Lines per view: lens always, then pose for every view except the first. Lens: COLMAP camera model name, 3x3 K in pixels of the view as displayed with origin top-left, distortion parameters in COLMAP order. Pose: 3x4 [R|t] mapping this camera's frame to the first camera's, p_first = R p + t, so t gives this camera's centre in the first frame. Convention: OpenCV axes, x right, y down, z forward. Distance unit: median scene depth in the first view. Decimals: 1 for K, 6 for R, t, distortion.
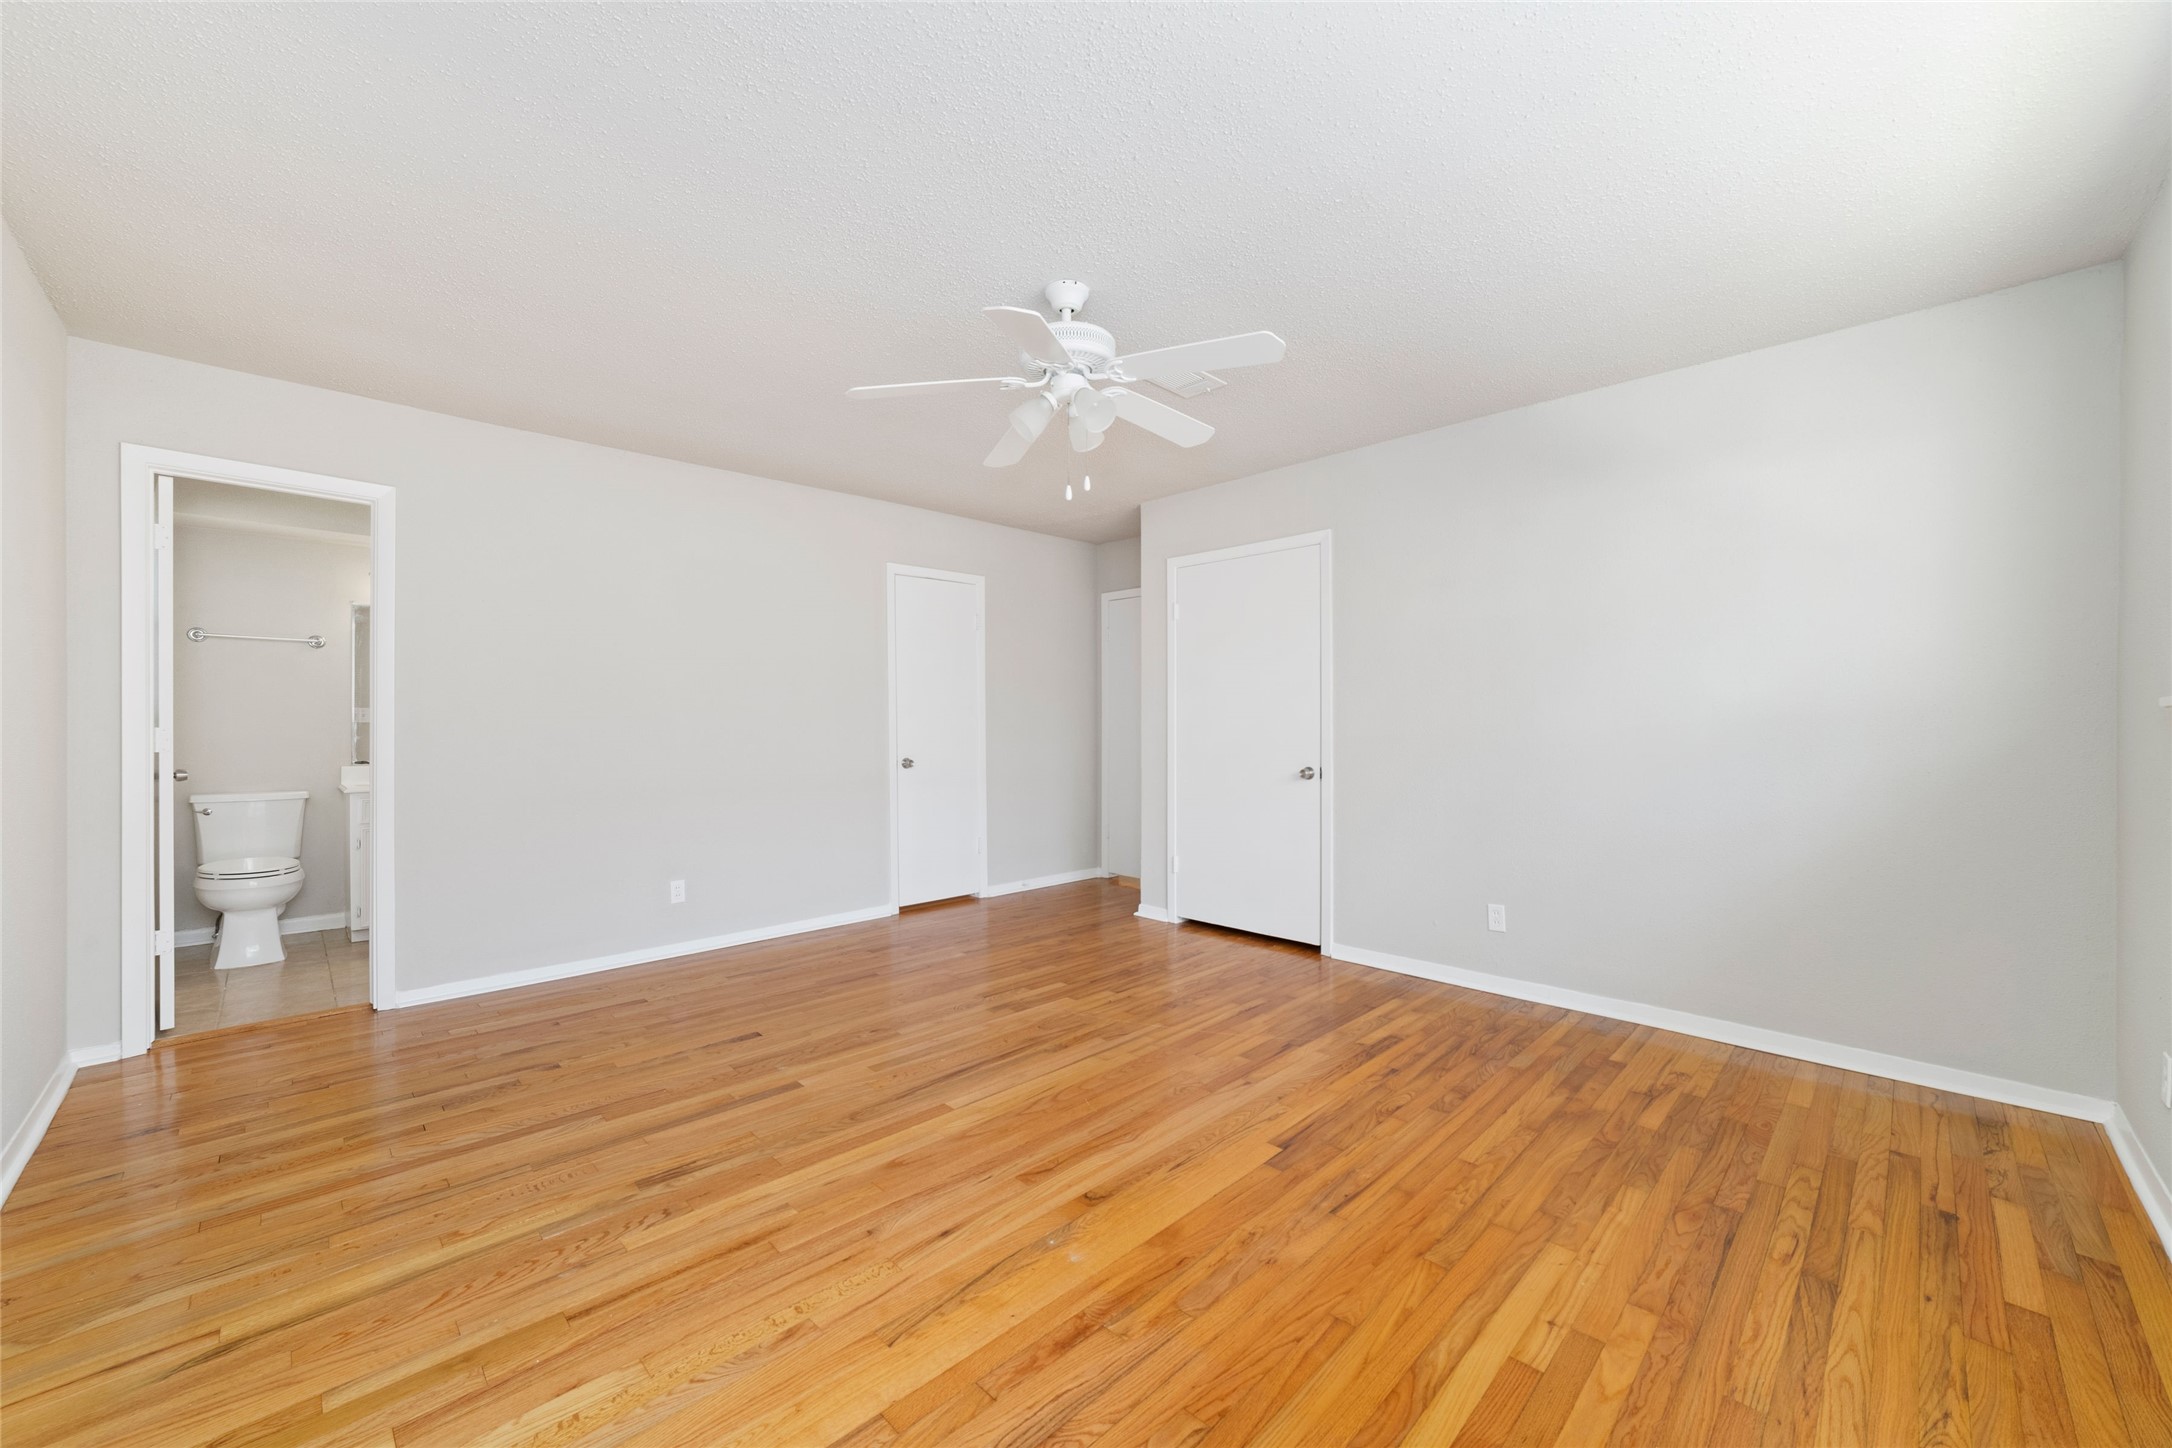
lens RADIAL K [[831.0, 0, 1087.3], [0, 831.0, 724.4], [0, 0, 1]] dist [-0.001465, -0.000021]
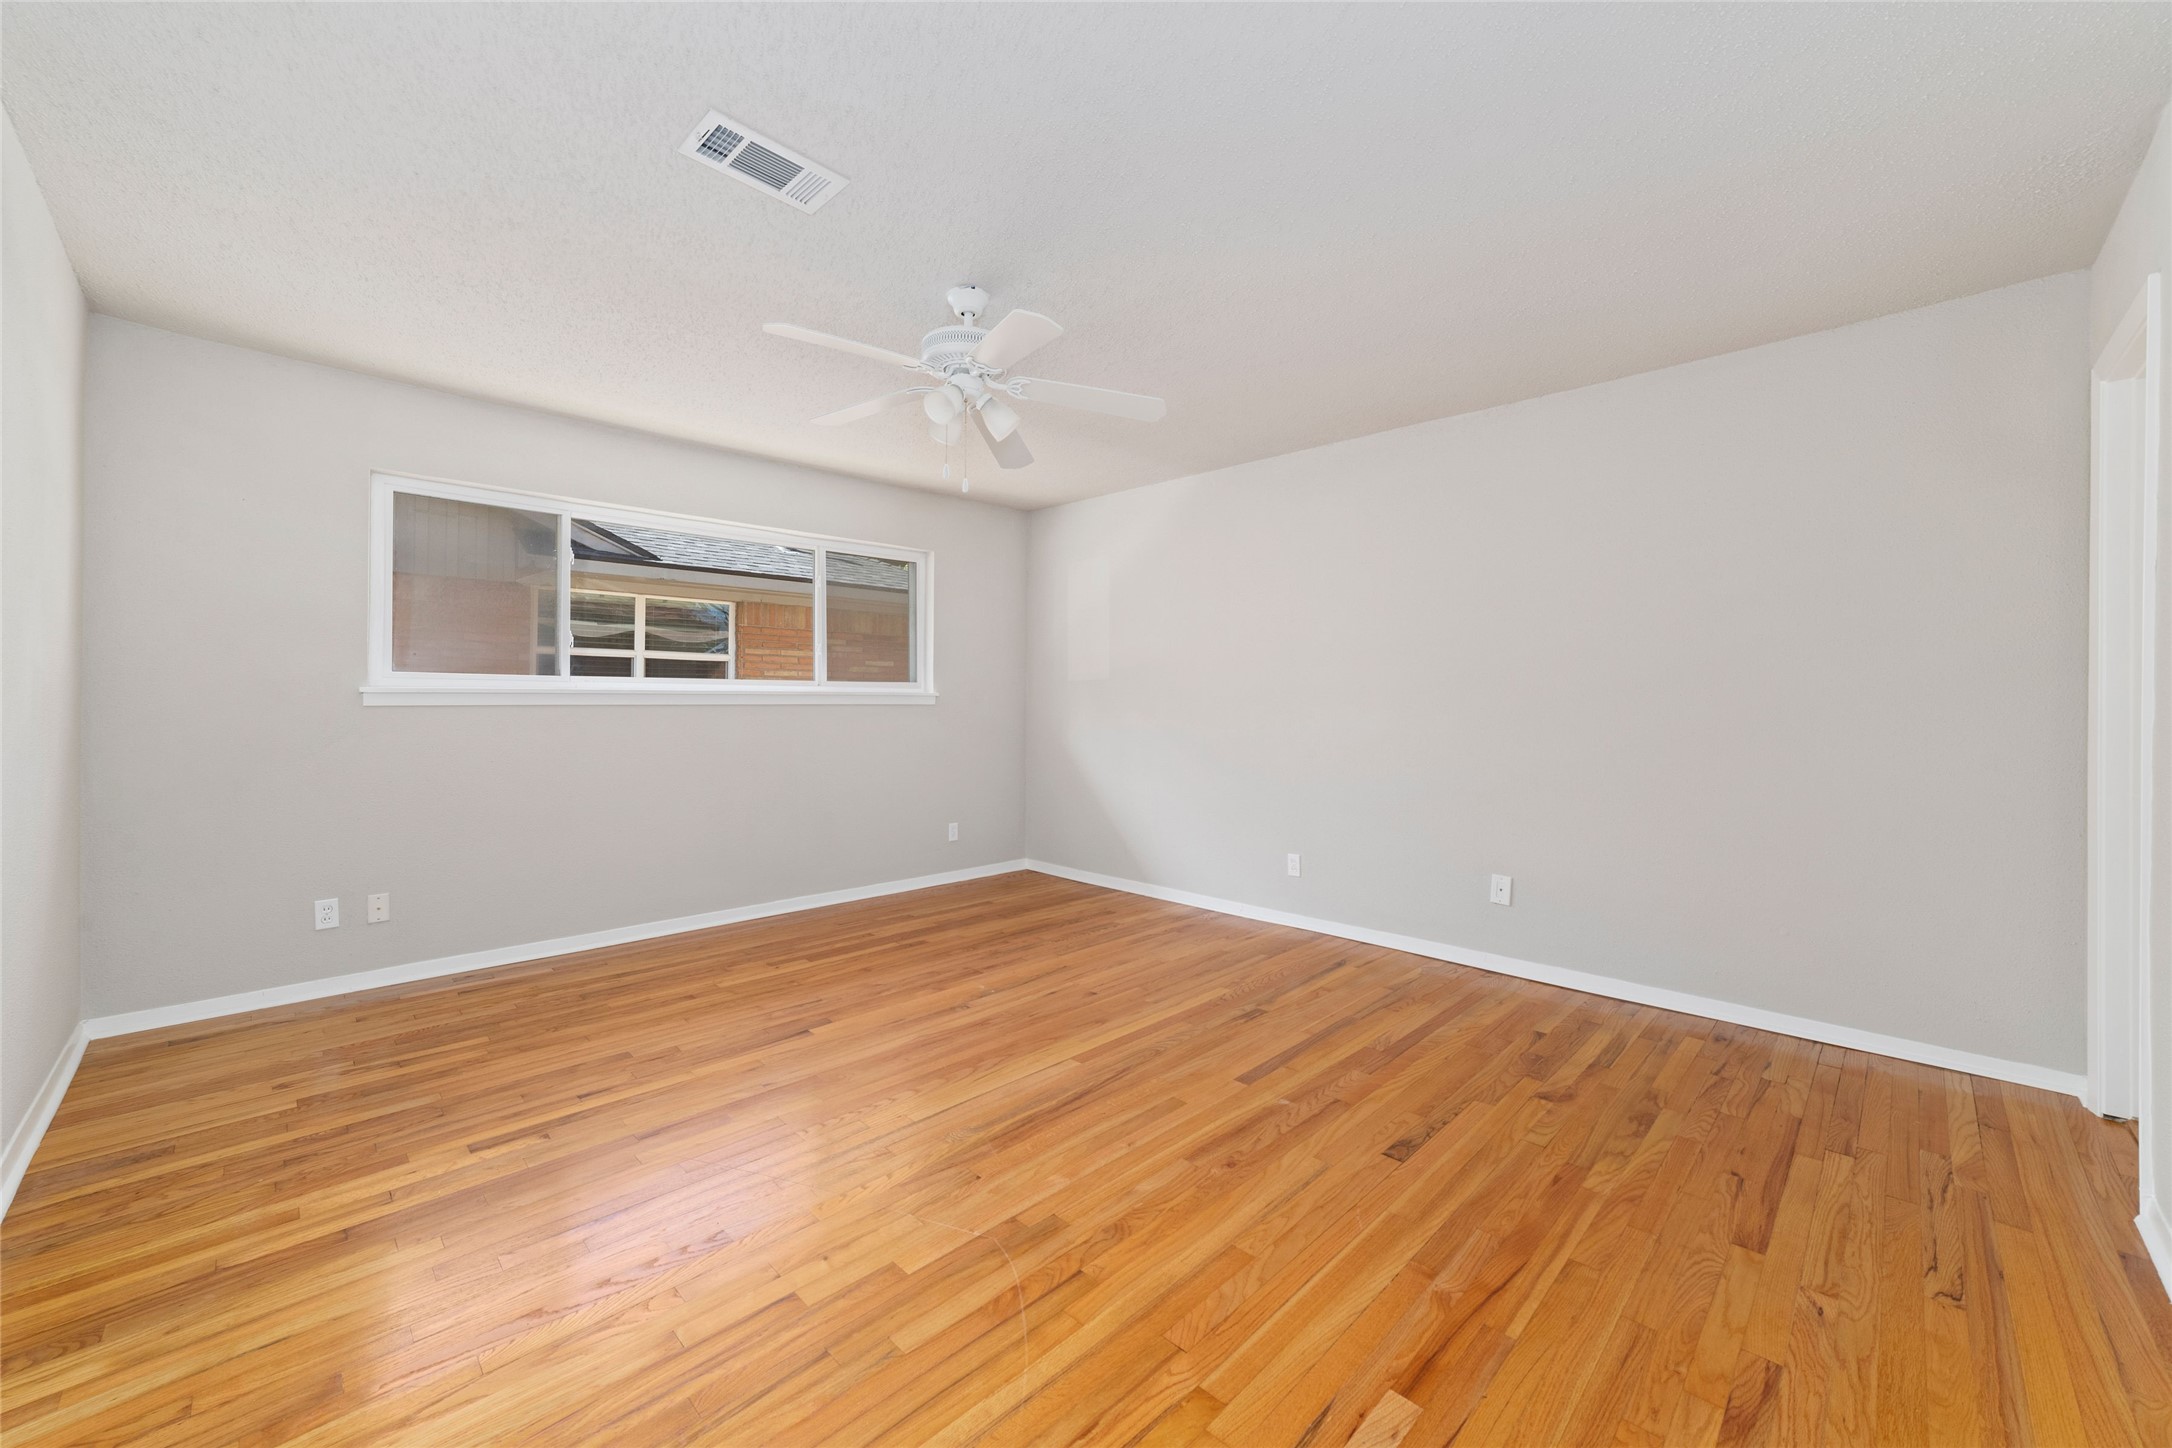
lens RADIAL K [[831.0, 0, 1084.8], [0, 831.0, 712.9], [0, 0, 1]] dist [-0.001465, -0.000021]
pose [[-0.999980, -0.003148, -0.005436, -0.154652], [-0.003168, 0.999988, 0.003787, 0.005658], [0.005424, 0.003804, -0.999978, 1.883278]]
